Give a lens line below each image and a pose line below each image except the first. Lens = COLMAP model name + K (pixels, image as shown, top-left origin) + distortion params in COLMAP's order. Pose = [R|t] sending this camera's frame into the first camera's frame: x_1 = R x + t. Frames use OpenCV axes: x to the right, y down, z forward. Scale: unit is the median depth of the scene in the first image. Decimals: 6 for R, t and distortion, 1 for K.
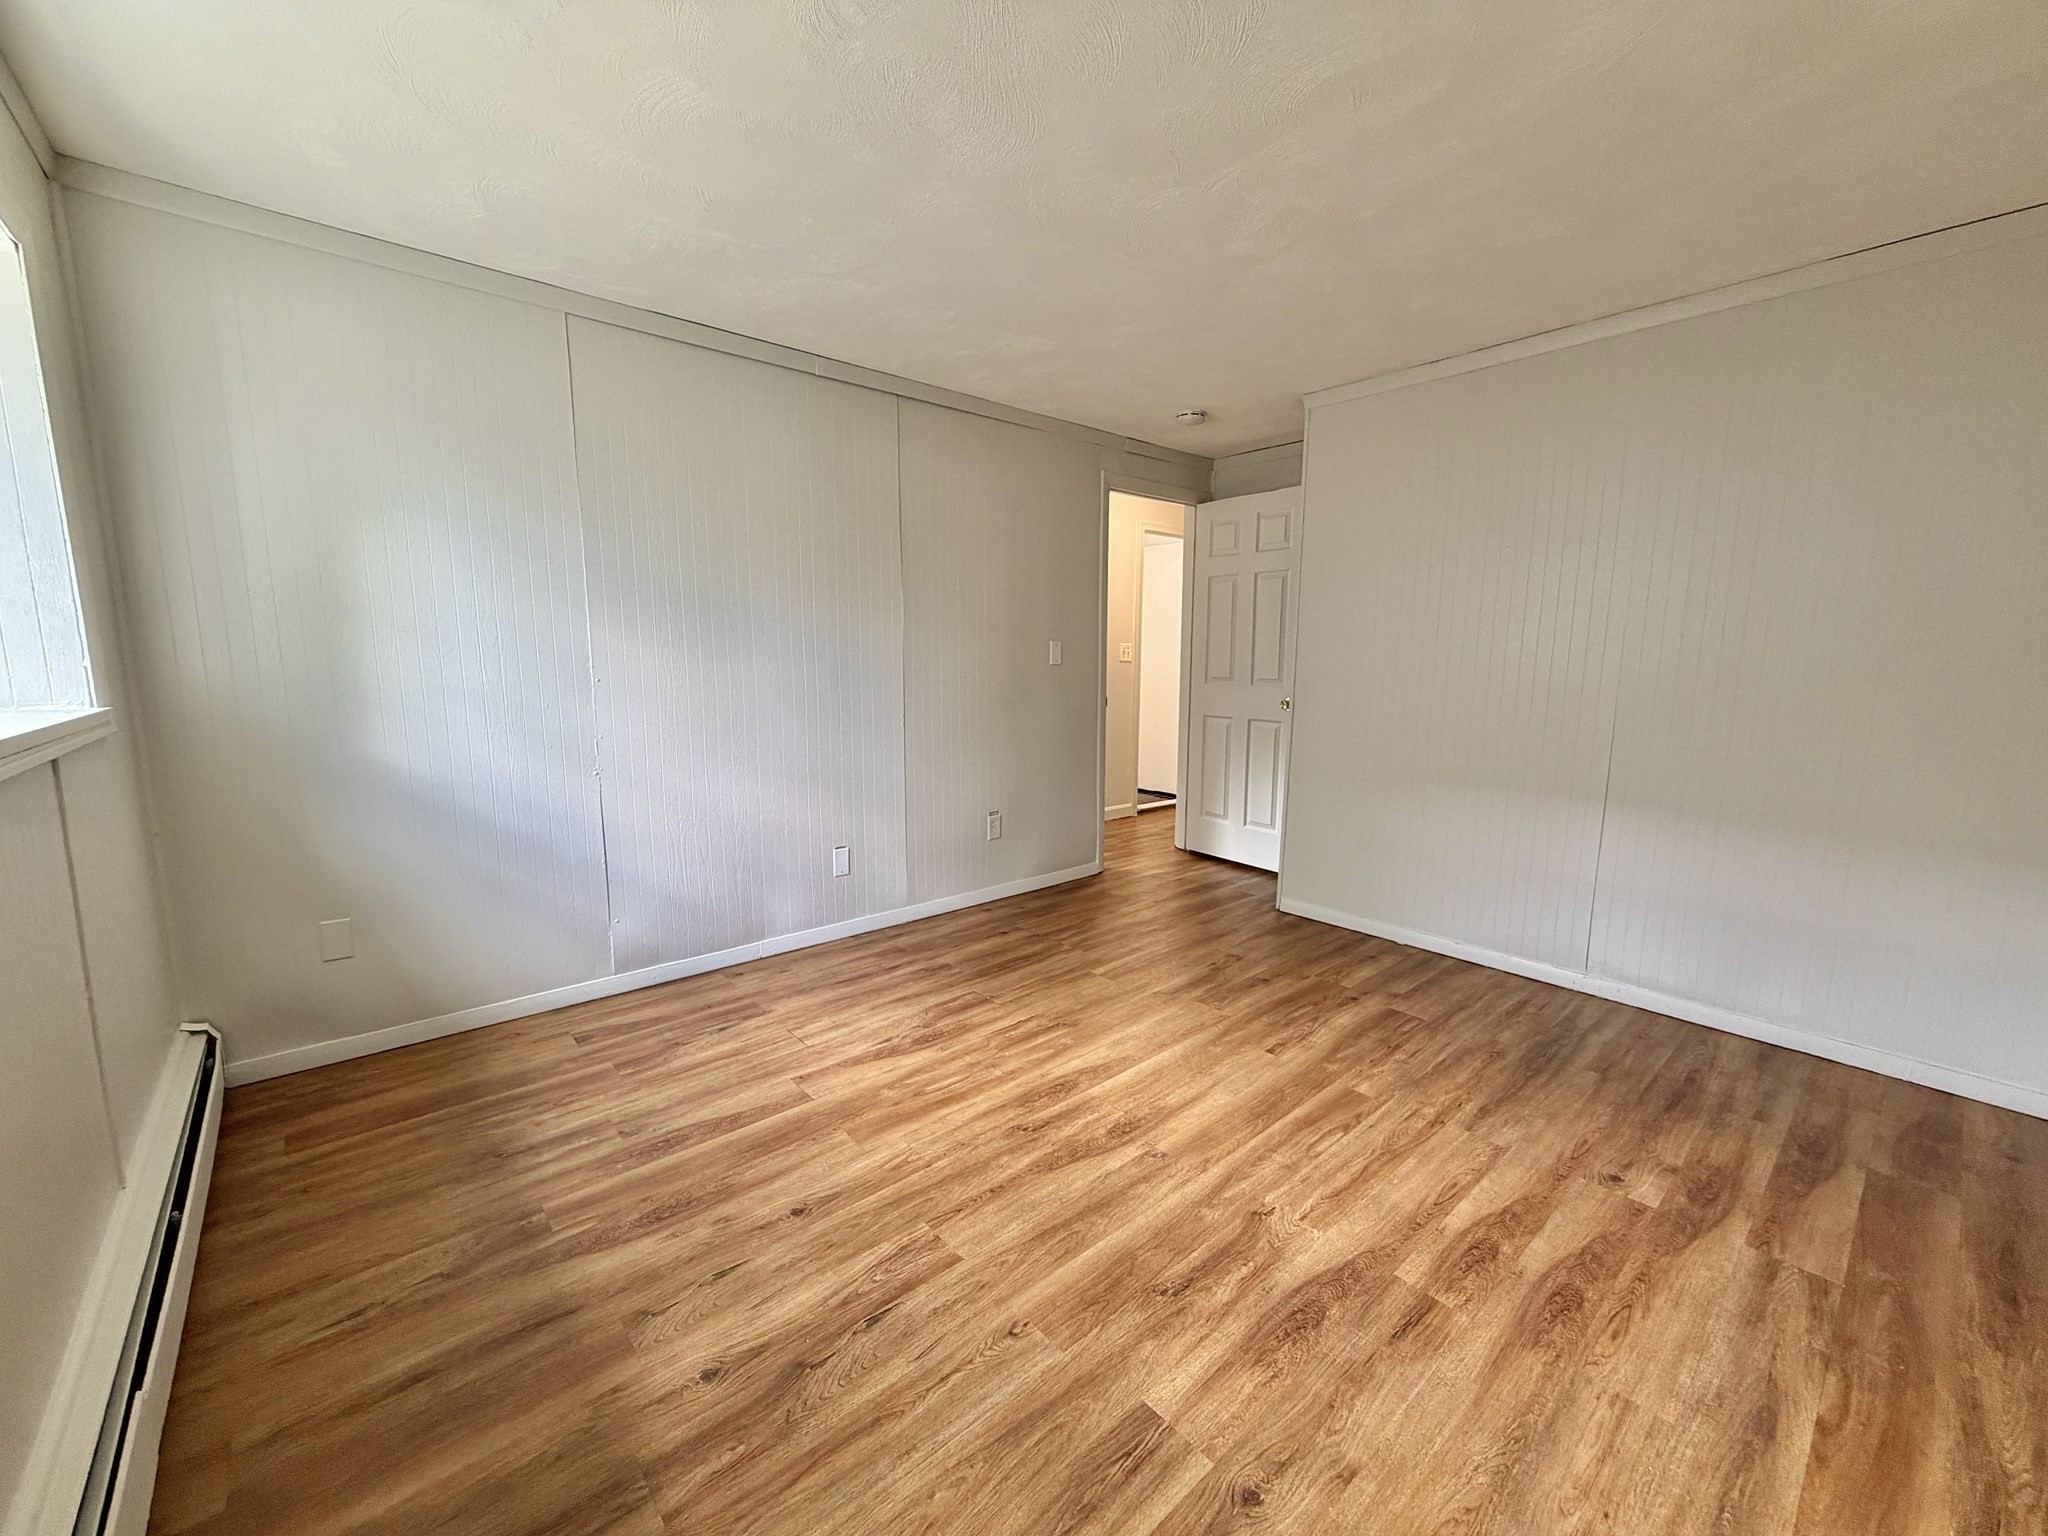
lens RADIAL K [[817.1, 0, 1022.7], [0, 817.1, 769.5], [0, 0, 1]] dist [-0.003098, -0.000316]
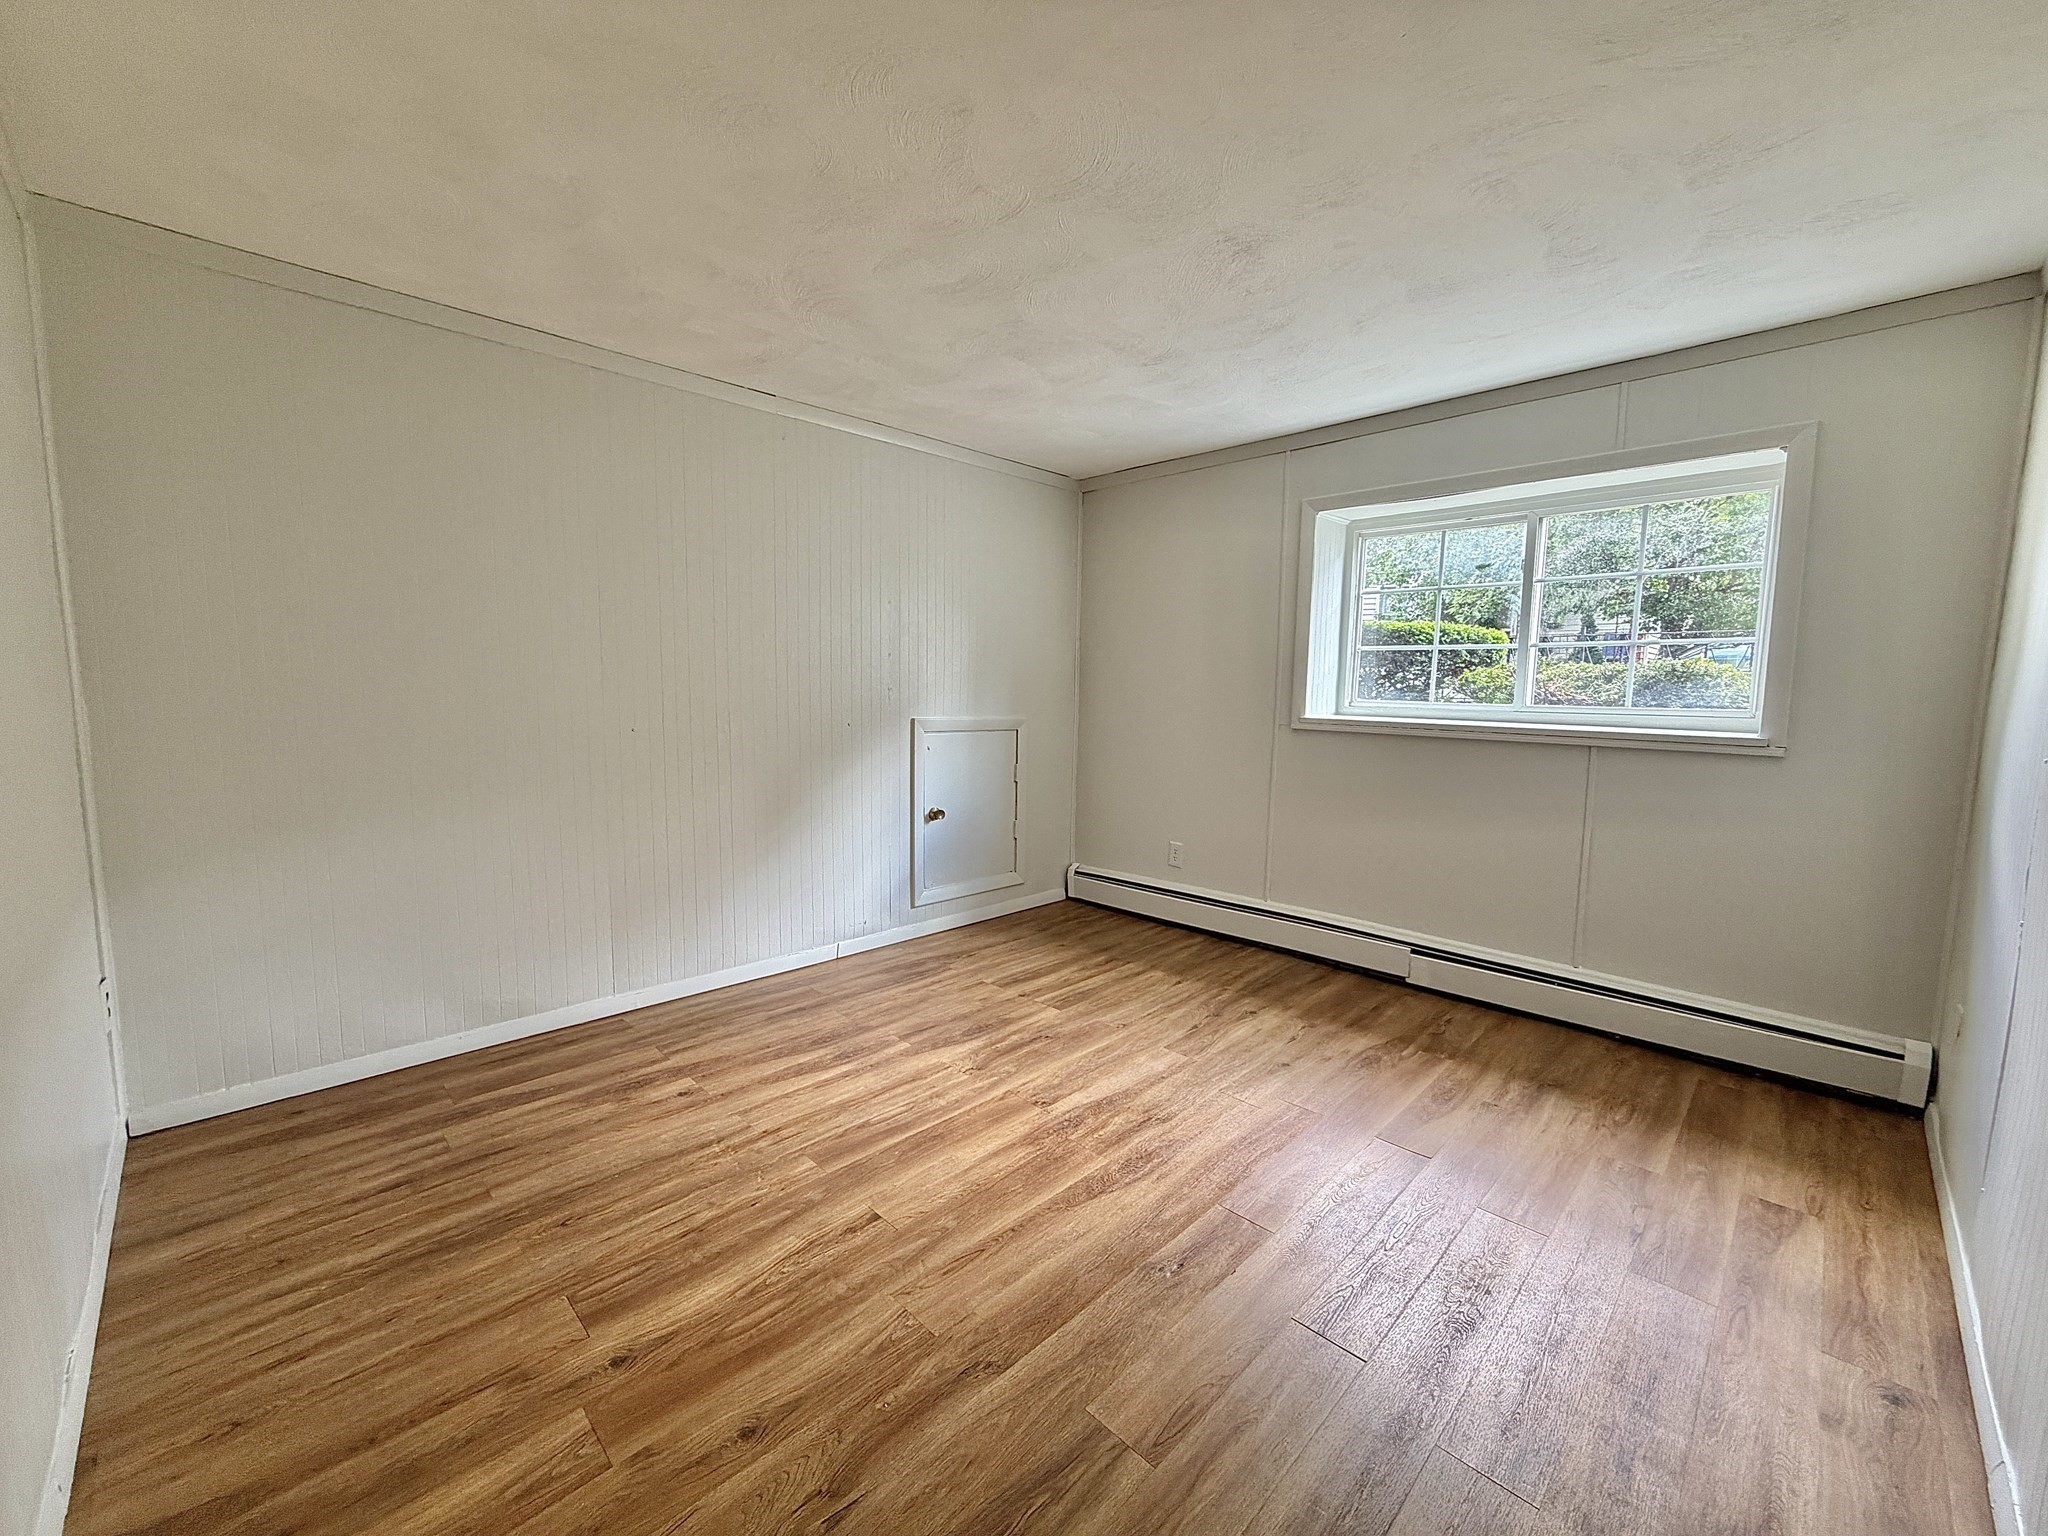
lens RADIAL K [[817.1, 0, 1024.4], [0, 817.1, 771.7], [0, 0, 1]] dist [-0.003098, -0.000316]
pose [[-0.997297, -0.012086, -0.072475, 0.284351], [-0.029809, 0.968111, 0.248744, -0.300757], [0.067158, 0.250232, -0.965854, 2.046617]]
